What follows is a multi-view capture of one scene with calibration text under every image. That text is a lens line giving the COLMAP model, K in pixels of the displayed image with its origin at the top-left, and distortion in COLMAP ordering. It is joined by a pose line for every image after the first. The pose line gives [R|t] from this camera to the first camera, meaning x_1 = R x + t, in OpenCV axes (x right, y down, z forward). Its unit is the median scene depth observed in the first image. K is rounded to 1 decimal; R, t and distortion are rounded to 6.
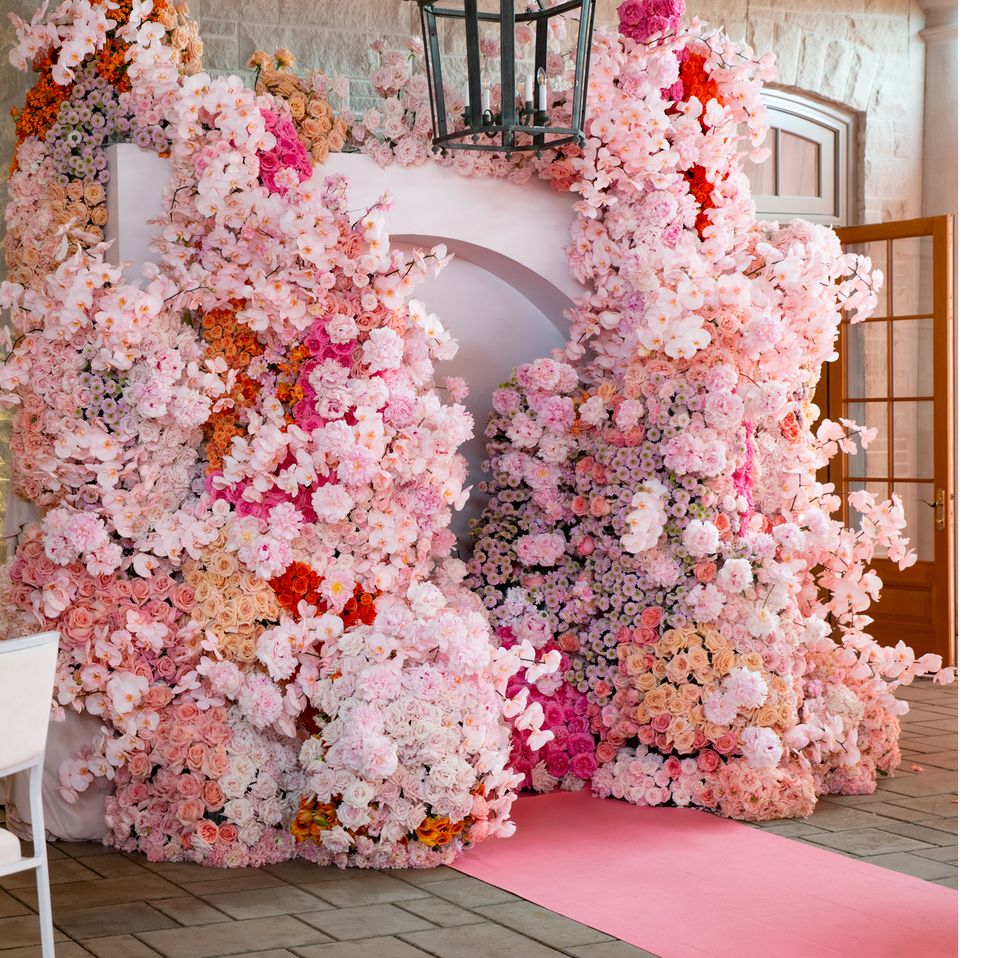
lens RADIAL K [[2119.3, 0, 500.0], [0, 2119.3, 479.0], [0, 0, 1]] dist [0.047460, 0.065558]
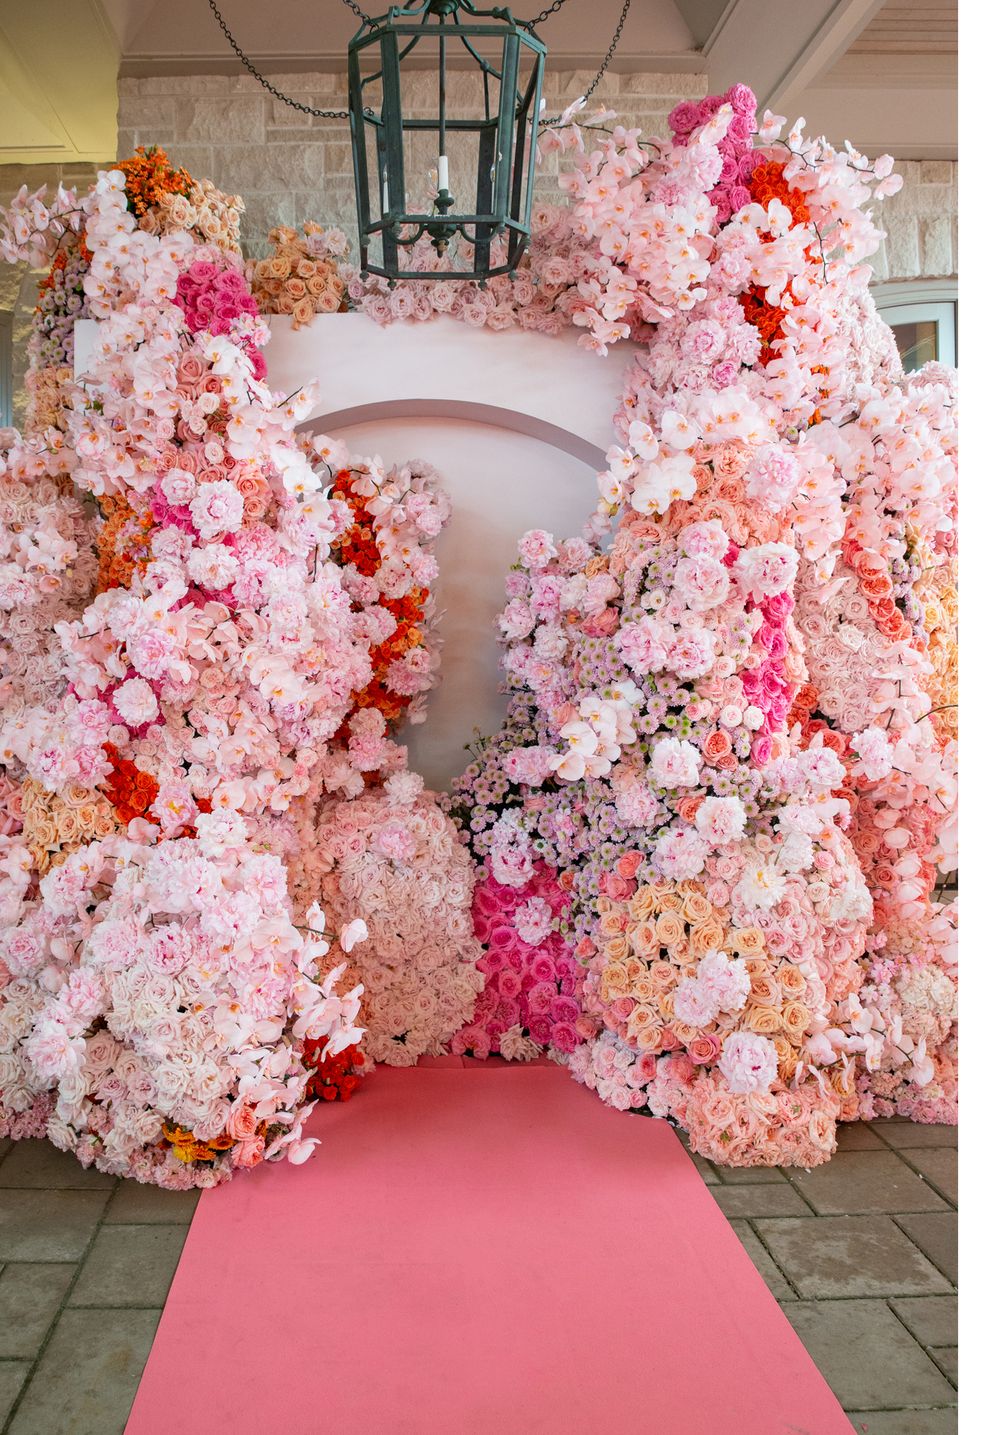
lens RADIAL K [[1143.1, 0, 500.3], [0, 1143.1, 694.6], [0, 0, 1]] dist [-0.107771, 0.006924]
pose [[0.886262, 0.023571, -0.462585, 0.217260], [-0.019648, 0.999719, 0.013297, 0.000425], [0.462768, -0.002696, 0.886475, 0.623740]]
